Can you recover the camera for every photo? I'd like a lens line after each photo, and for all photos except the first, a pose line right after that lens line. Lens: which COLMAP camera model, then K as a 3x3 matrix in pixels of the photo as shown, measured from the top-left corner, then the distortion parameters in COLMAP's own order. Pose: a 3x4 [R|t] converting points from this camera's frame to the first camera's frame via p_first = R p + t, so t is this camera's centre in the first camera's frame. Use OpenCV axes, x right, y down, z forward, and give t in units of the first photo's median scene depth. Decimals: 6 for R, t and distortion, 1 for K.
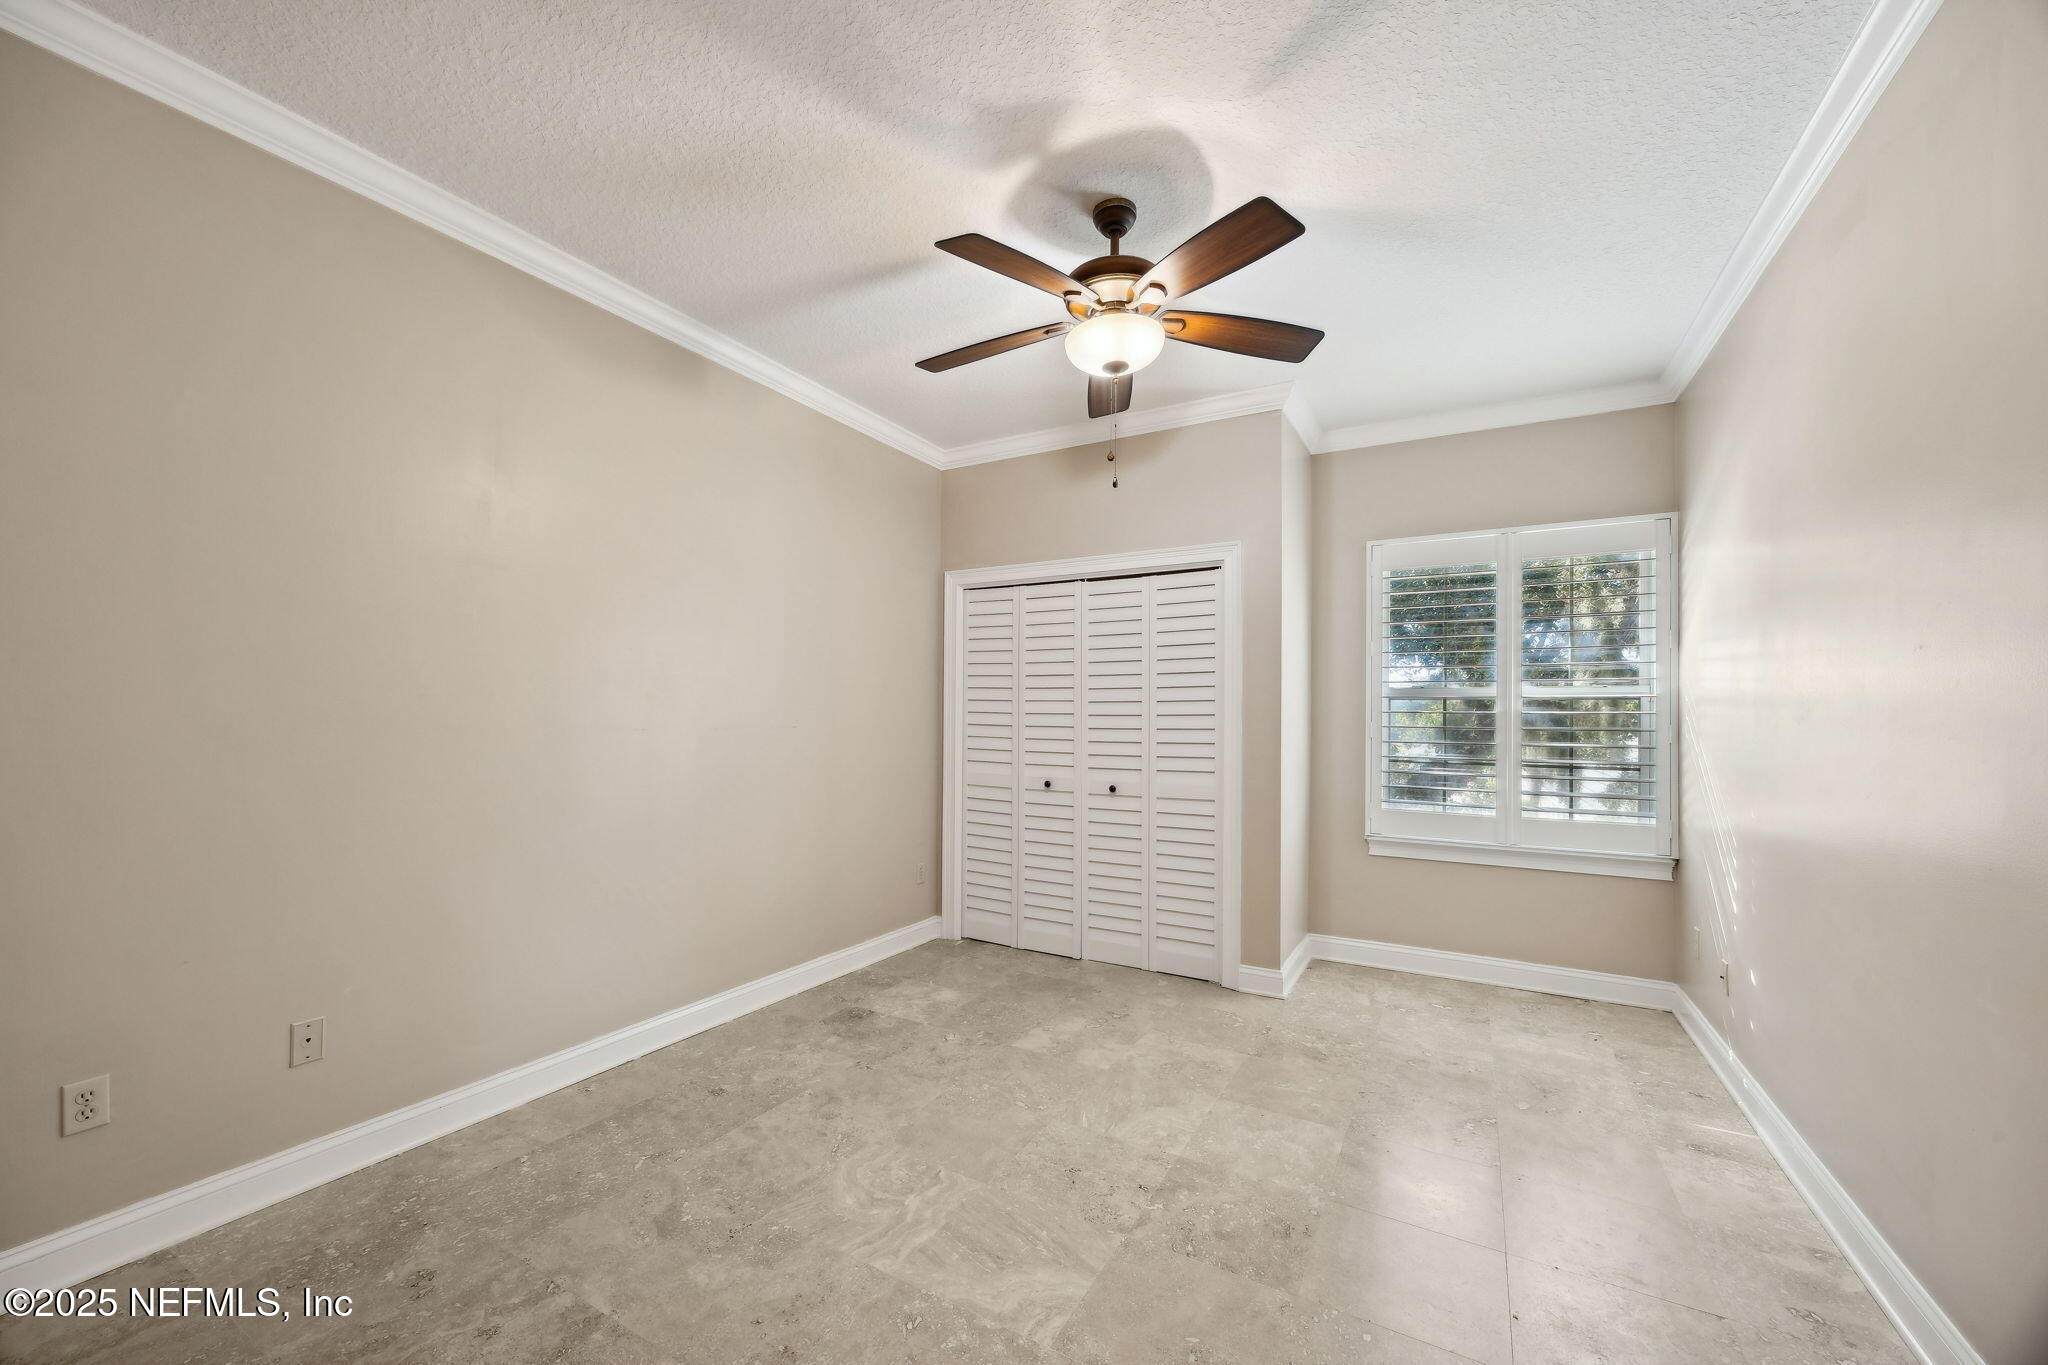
lens RADIAL K [[781.9, 0, 1018.1], [0, 781.9, 722.2], [0, 0, 1]] dist [-0.001250, 0.000149]
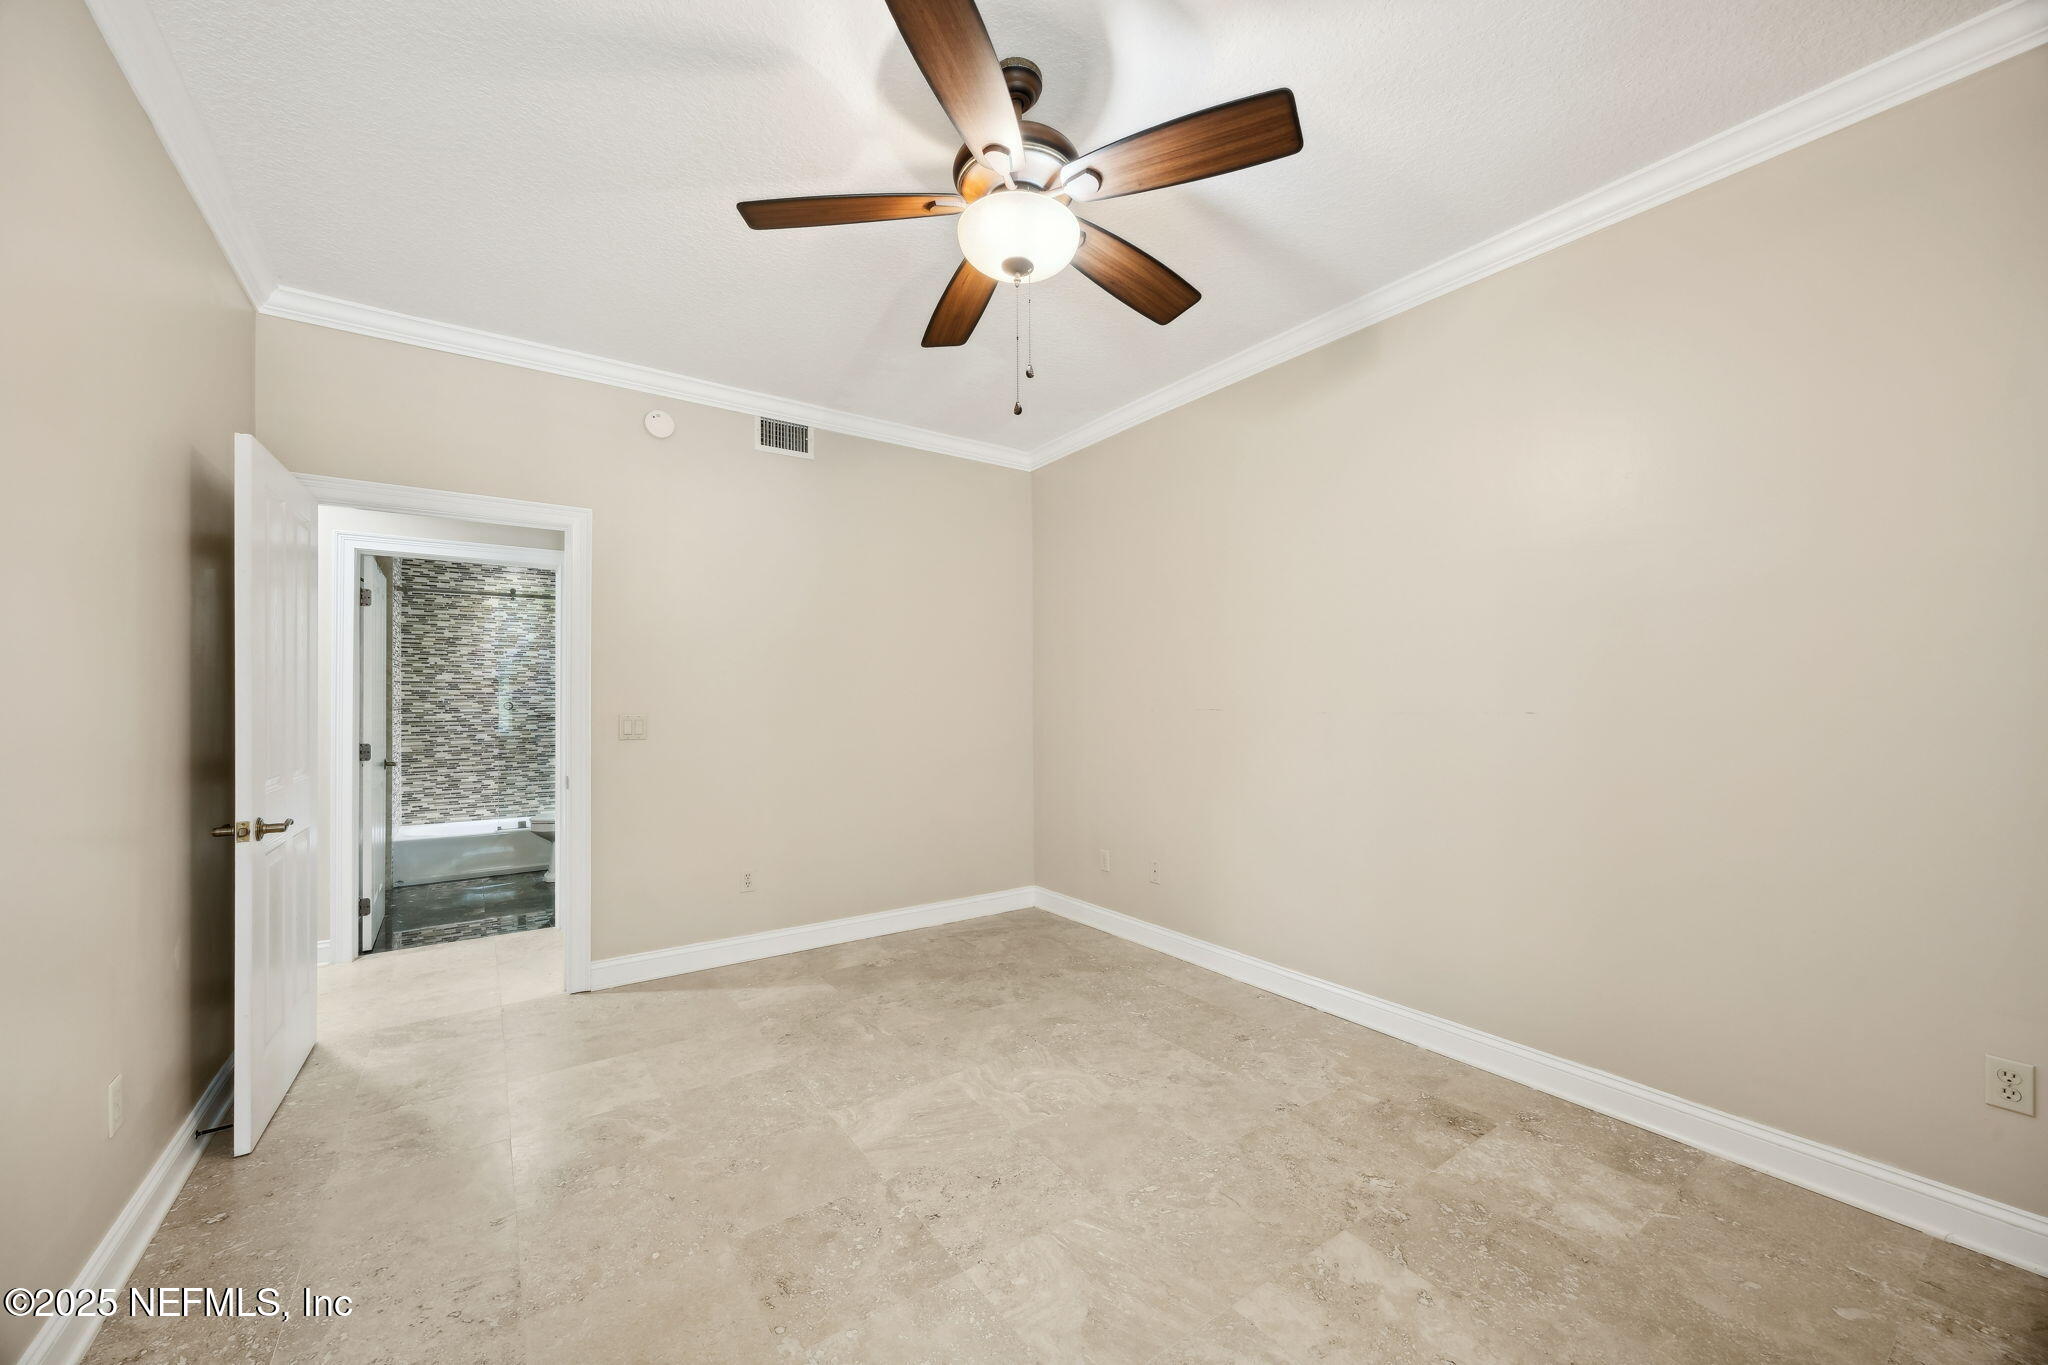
lens RADIAL K [[781.9, 0, 1020.9], [0, 781.9, 693.9], [0, 0, 1]] dist [-0.001250, 0.000149]
pose [[-0.424839, -0.015689, -0.905133, 0.911731], [-0.004791, 0.999875, -0.015082, 0.003104], [0.905256, -0.002071, -0.424861, 1.424083]]
